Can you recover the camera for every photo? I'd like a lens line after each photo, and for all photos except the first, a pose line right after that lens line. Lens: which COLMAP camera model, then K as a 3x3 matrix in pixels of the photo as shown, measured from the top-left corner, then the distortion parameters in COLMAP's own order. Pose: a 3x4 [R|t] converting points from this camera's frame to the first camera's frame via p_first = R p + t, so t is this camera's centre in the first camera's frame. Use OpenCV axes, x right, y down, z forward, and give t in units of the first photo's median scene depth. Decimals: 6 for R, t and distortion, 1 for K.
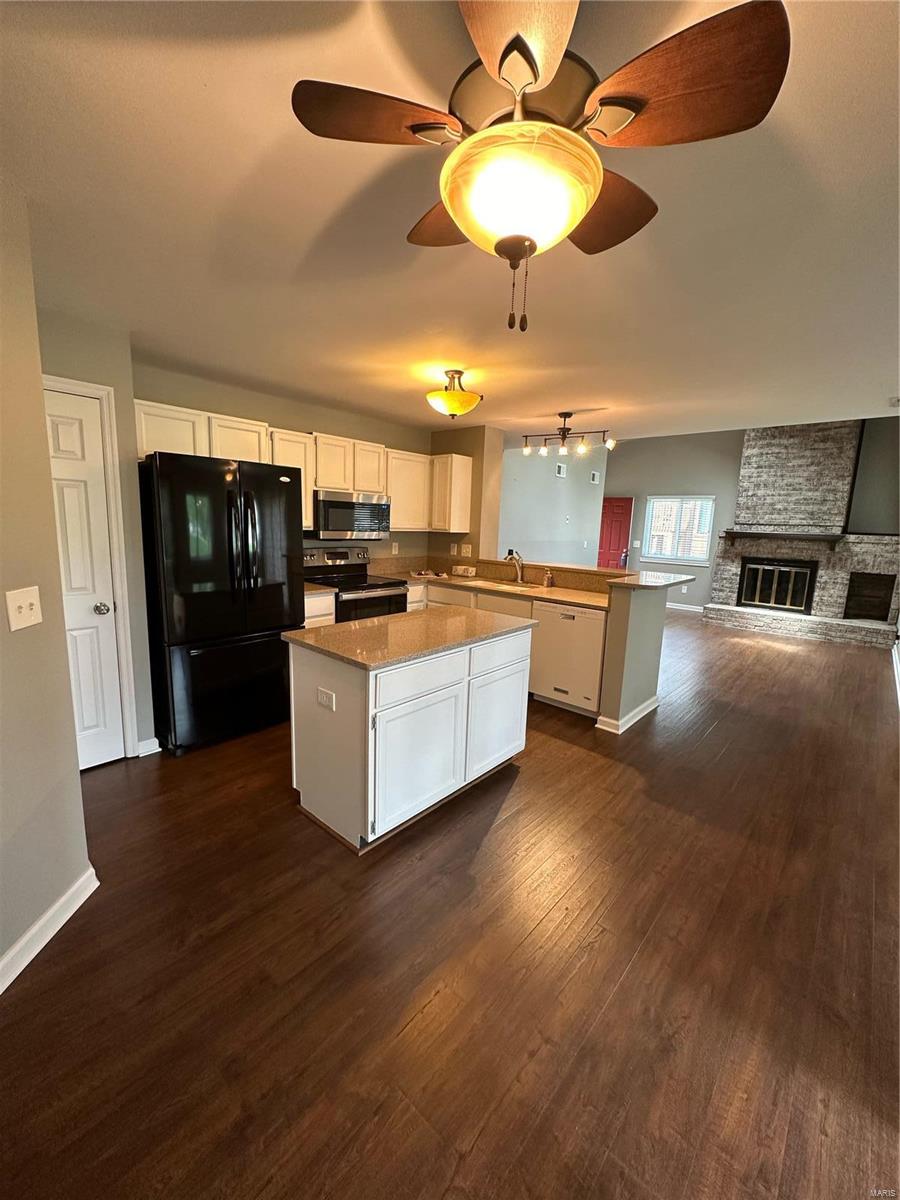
lens RADIAL K [[473.5, 0, 448.6], [0, 473.5, 601.6], [0, 0, 1]] dist [0.015293, 0.000474]
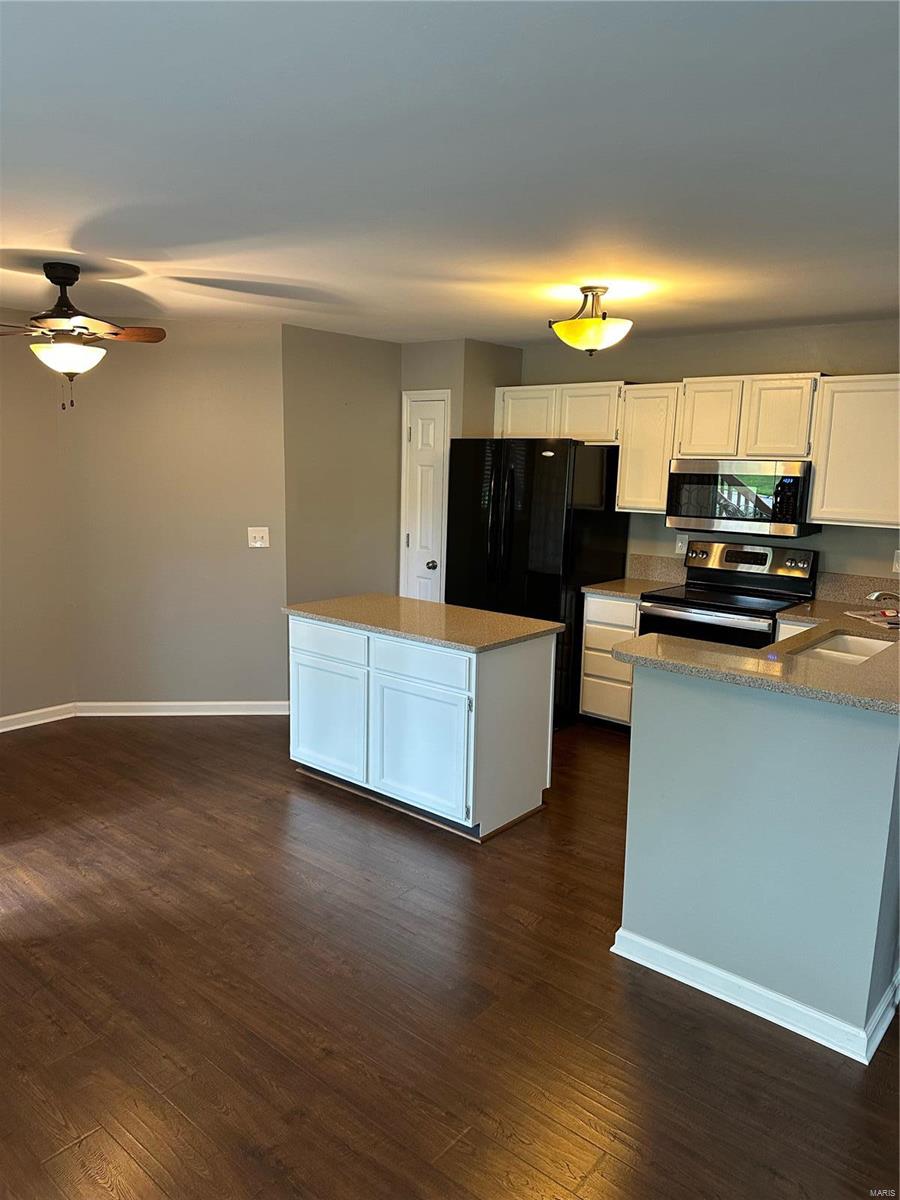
lens RADIAL K [[838.5, 0, 446.6], [0, 838.5, 600.1], [0, 0, 1]] dist [0.043994, -0.005779]
pose [[0.028921, 0.136203, -0.990259, 2.299209], [-0.188107, 0.973715, 0.128434, -0.289633], [0.981723, 0.182560, 0.053782, 1.453702]]
